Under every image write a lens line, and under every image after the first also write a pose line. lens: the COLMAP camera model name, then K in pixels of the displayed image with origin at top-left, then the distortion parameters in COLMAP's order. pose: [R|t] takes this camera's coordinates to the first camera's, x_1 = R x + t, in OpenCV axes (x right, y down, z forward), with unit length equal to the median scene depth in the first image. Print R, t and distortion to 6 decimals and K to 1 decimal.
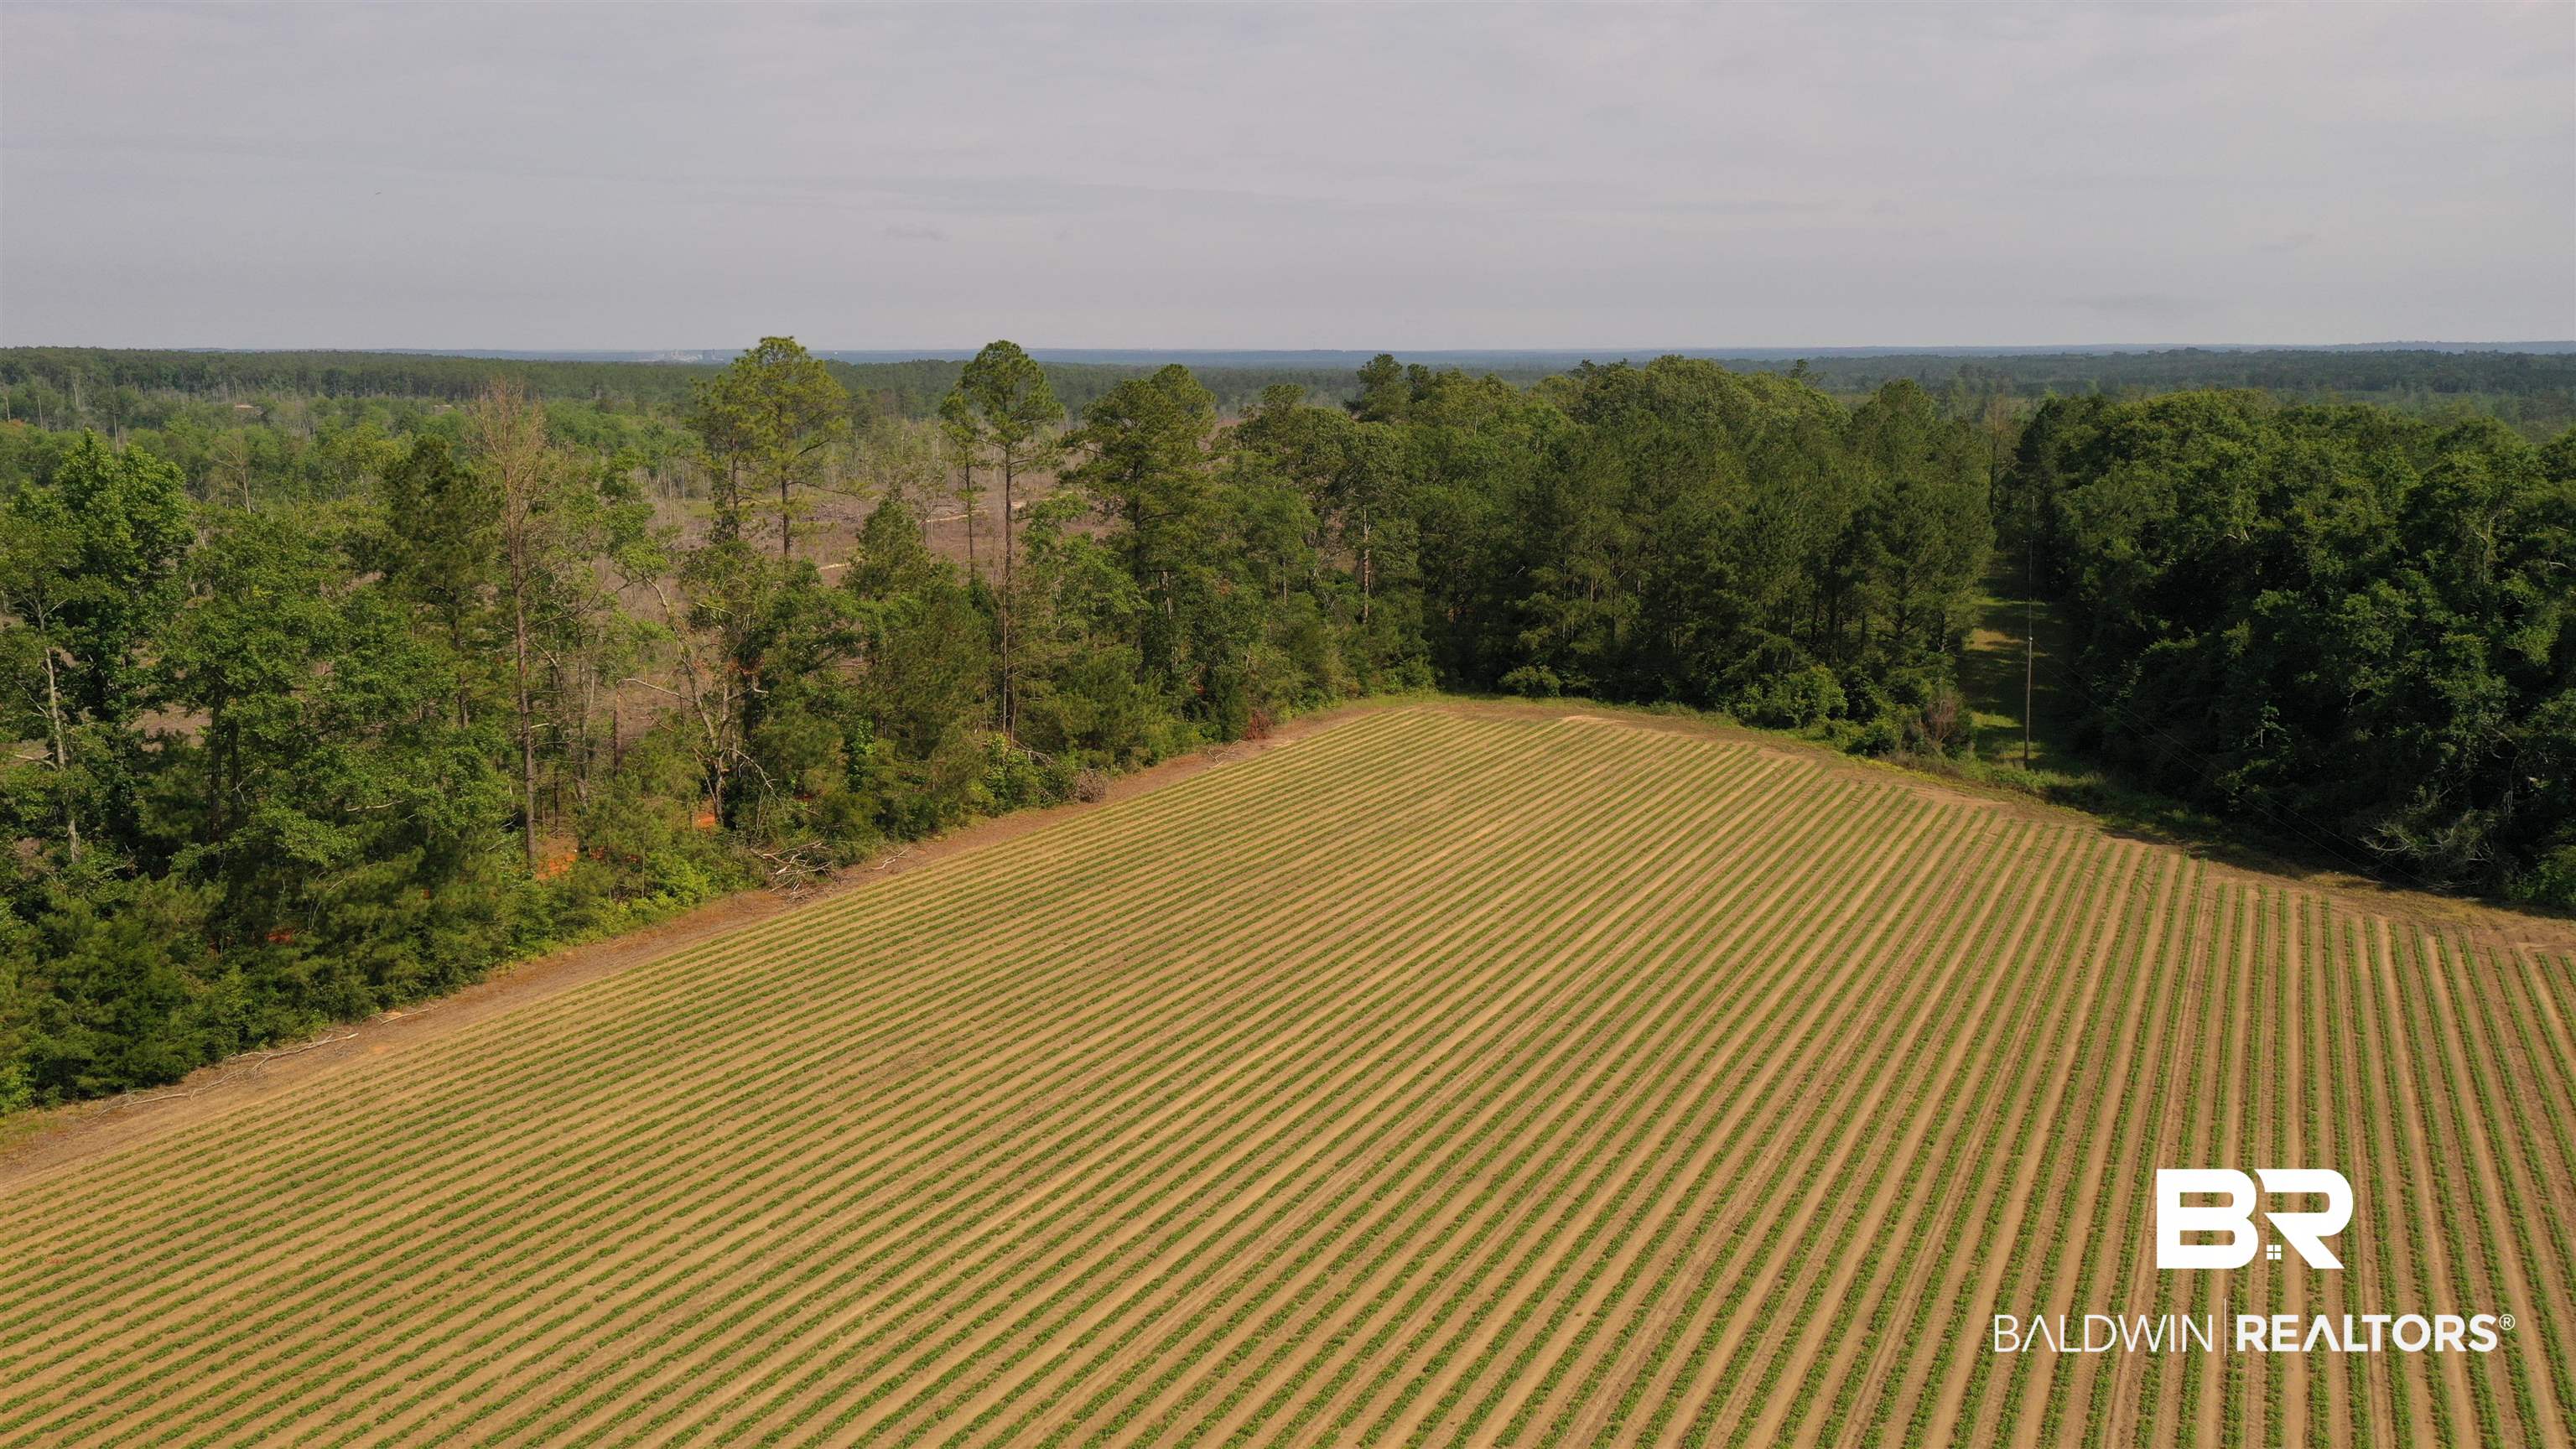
lens RADIAL K [[2046.0, 0, 1301.1], [0, 2046.0, 723.3], [0, 0, 1]] dist [0.019107, 0.004083]
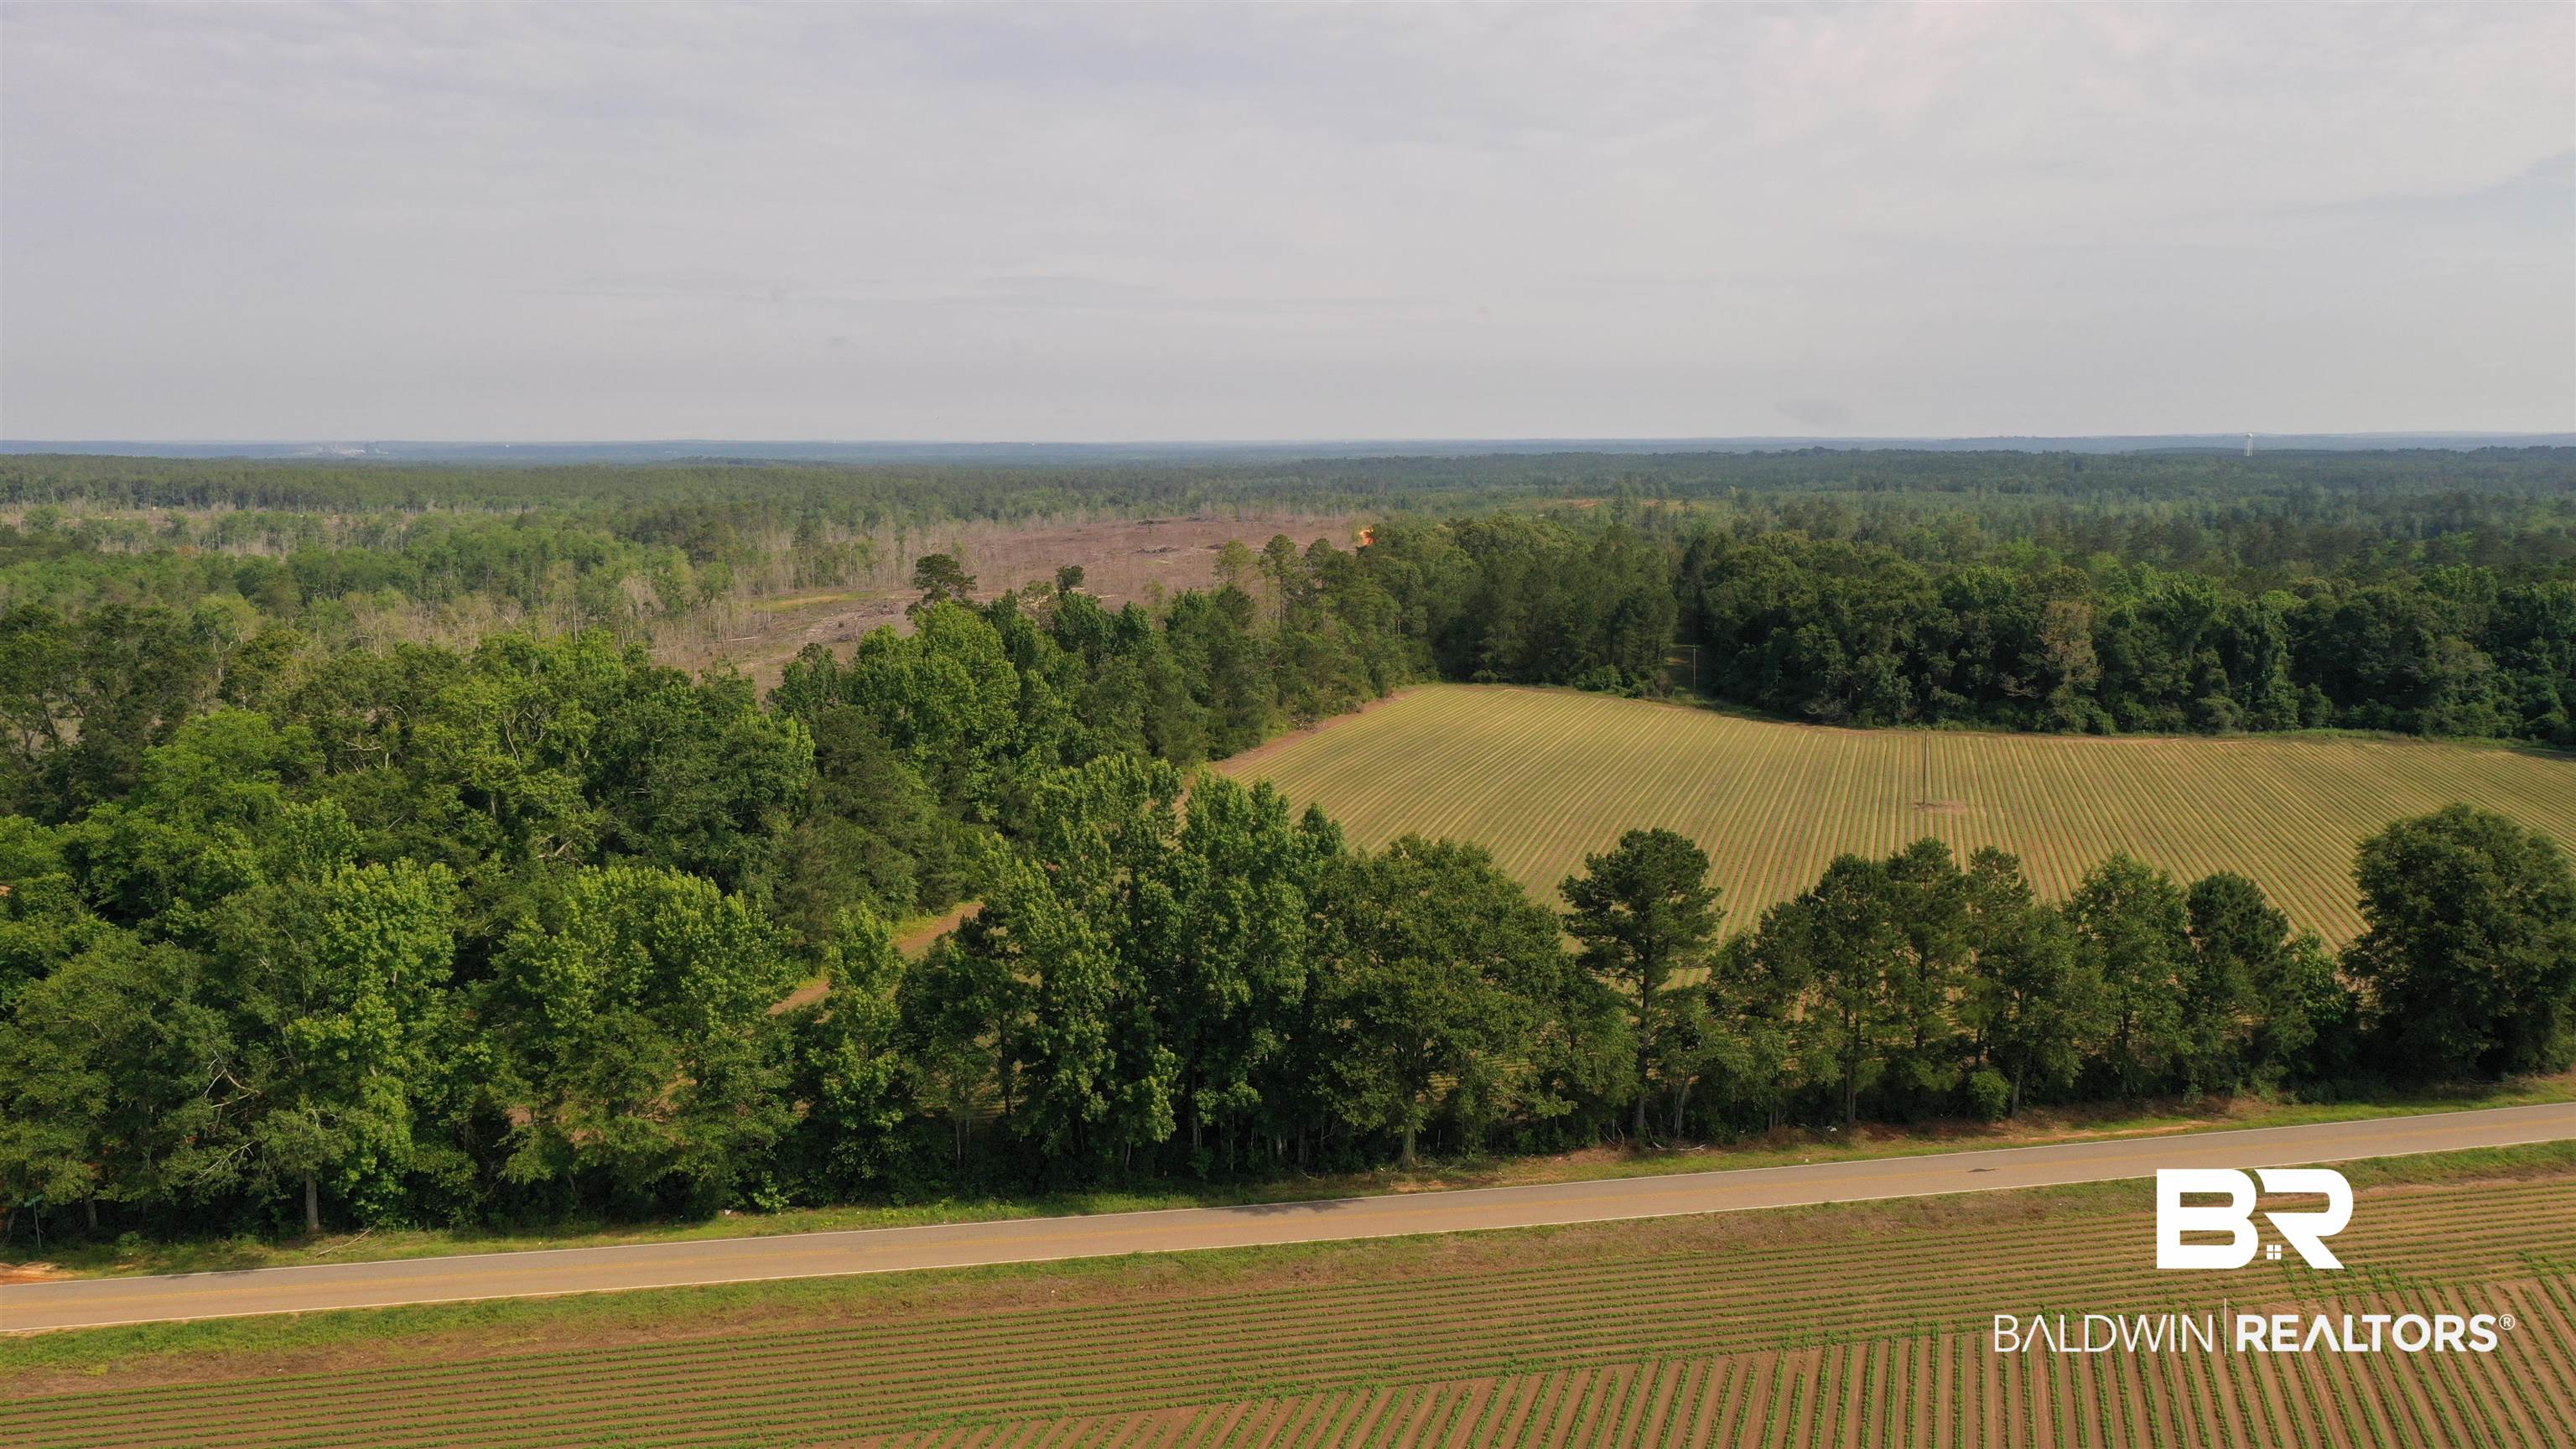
lens RADIAL K [[2046.0, 0, 1292.9], [0, 2046.0, 715.8], [0, 0, 1]] dist [0.019107, 0.004083]
pose [[0.988564, -0.020010, 0.149468, -0.468768], [0.026994, 0.998629, -0.044841, 0.127627], [-0.148366, 0.048363, 0.987749, -1.294826]]
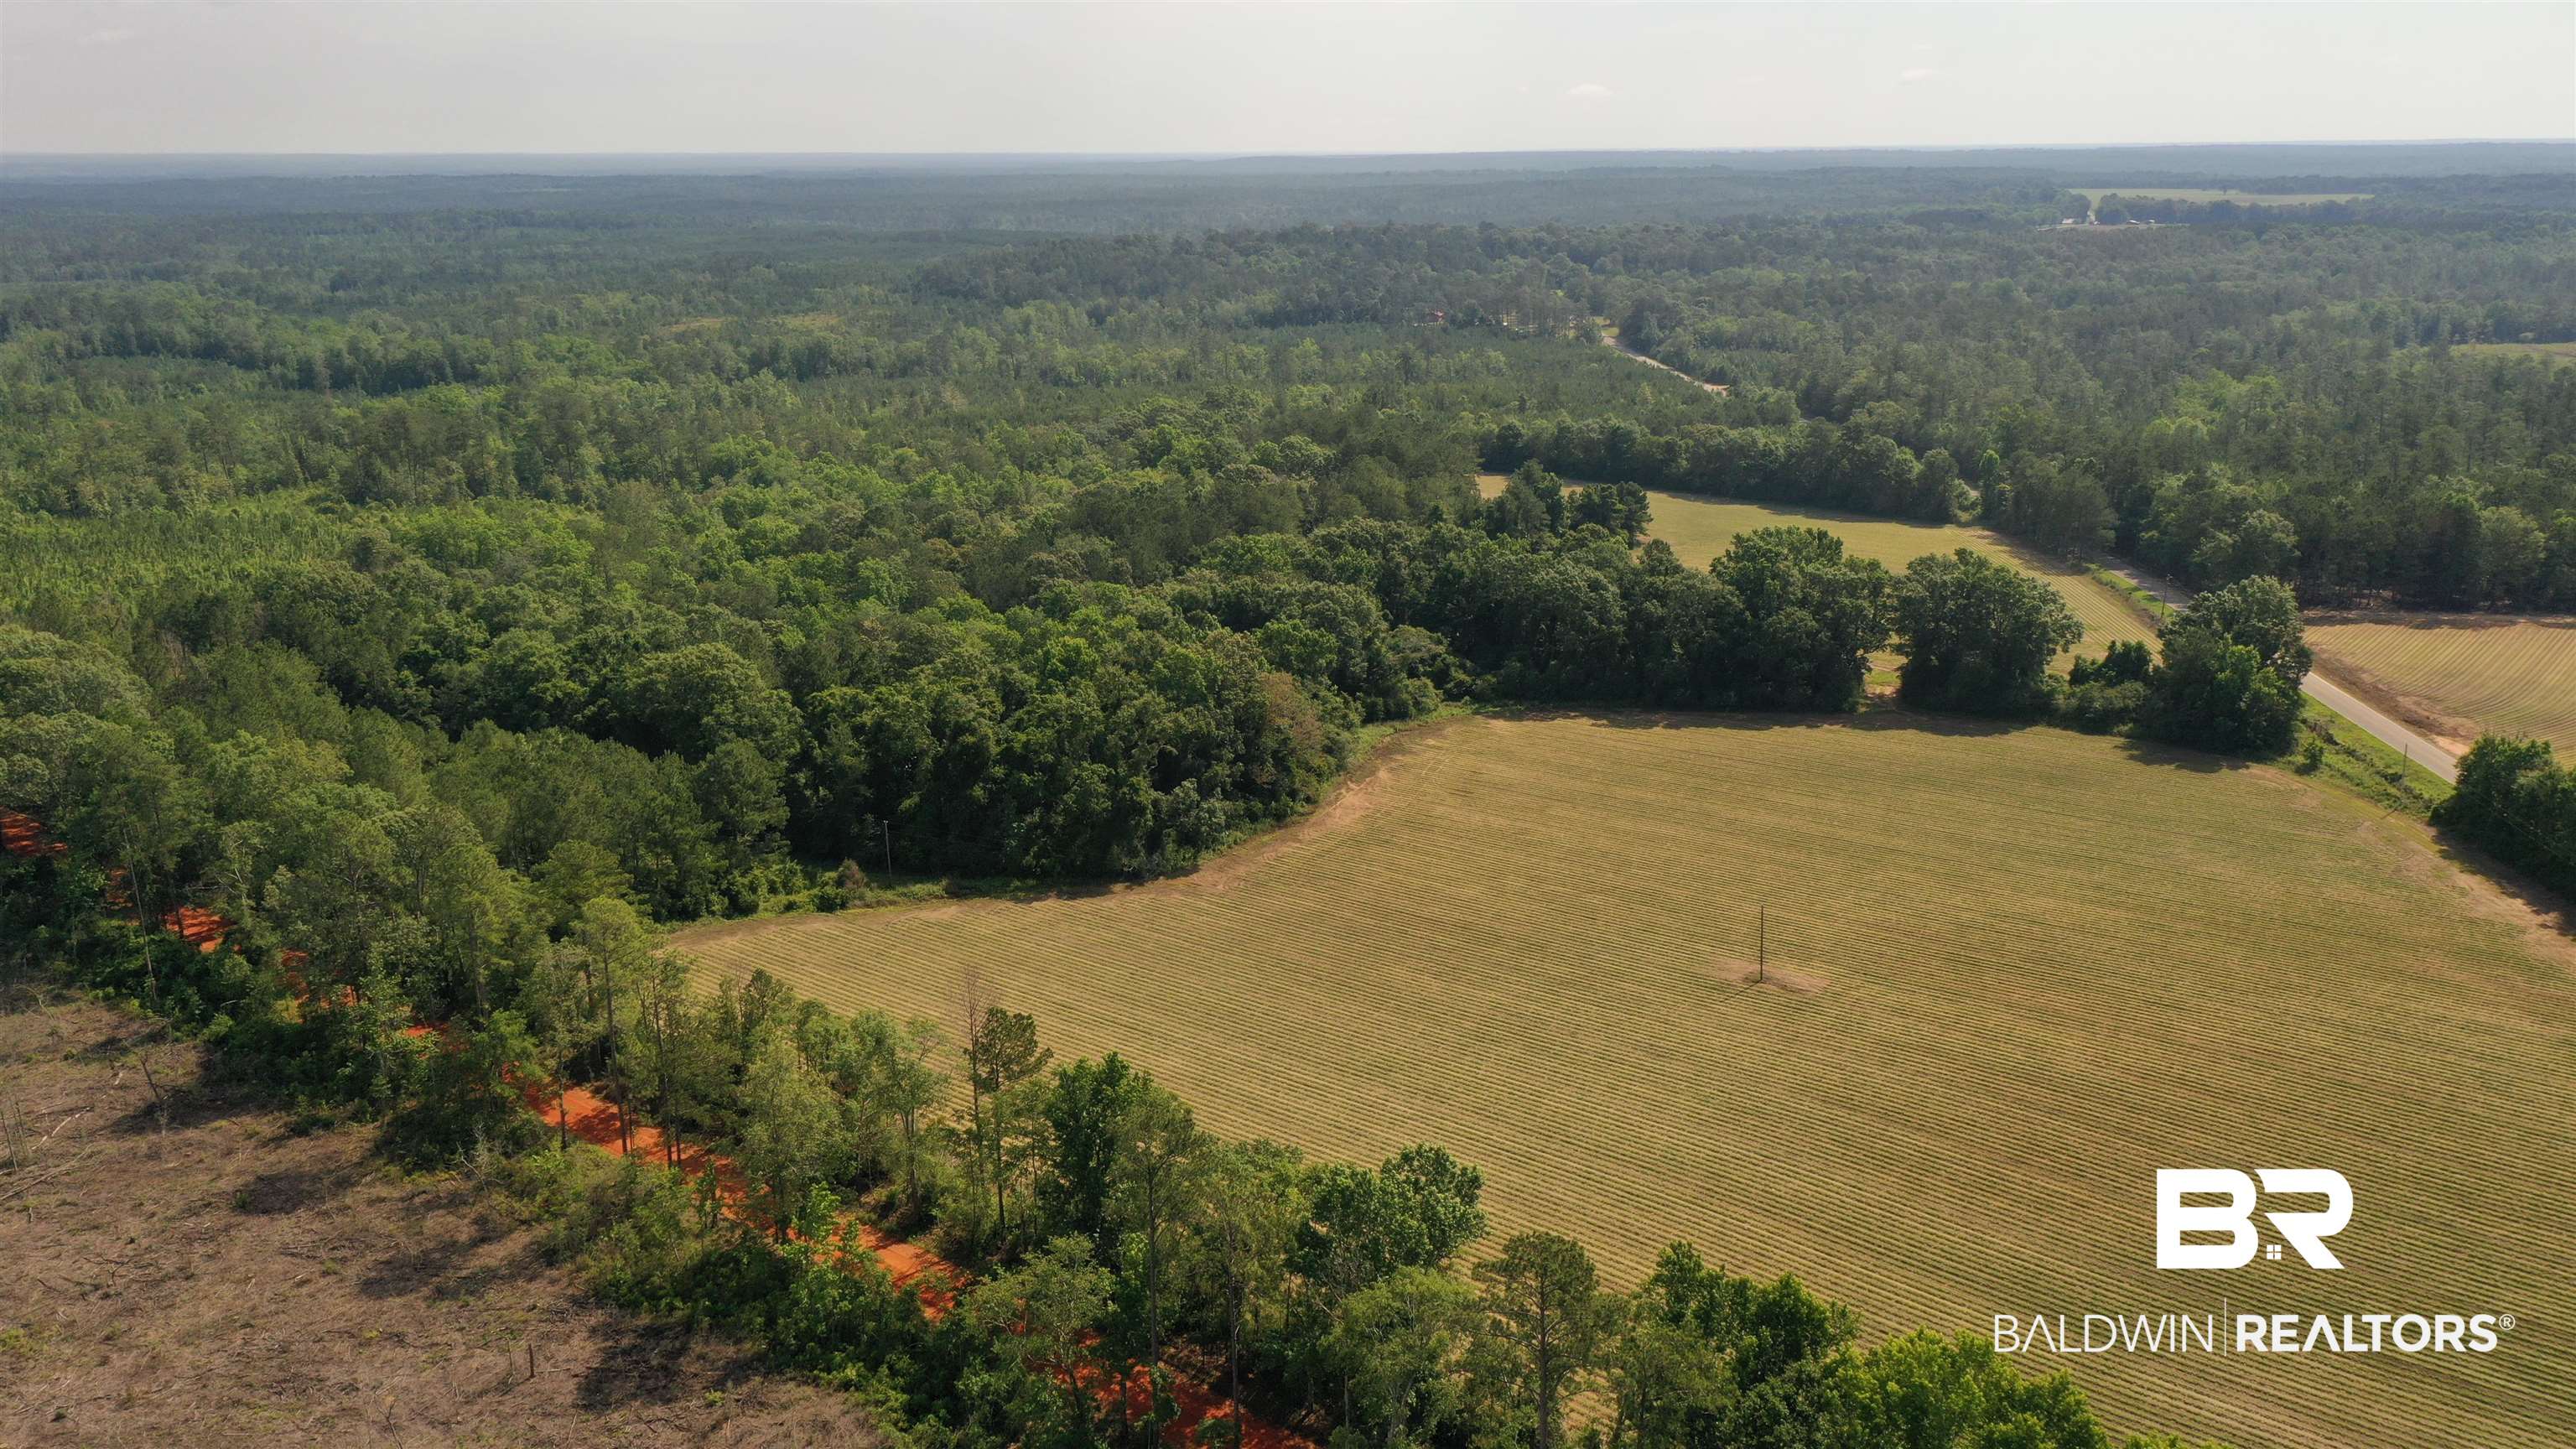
lens RADIAL K [[2046.0, 0, 1297.0], [0, 2046.0, 714.5], [0, 0, 1]] dist [0.019107, 0.004083]
pose [[0.232943, -0.257421, 0.937802, -1.185881], [0.179957, 0.959086, 0.218563, -0.436619], [-0.955695, 0.117851, 0.269737, 0.098231]]
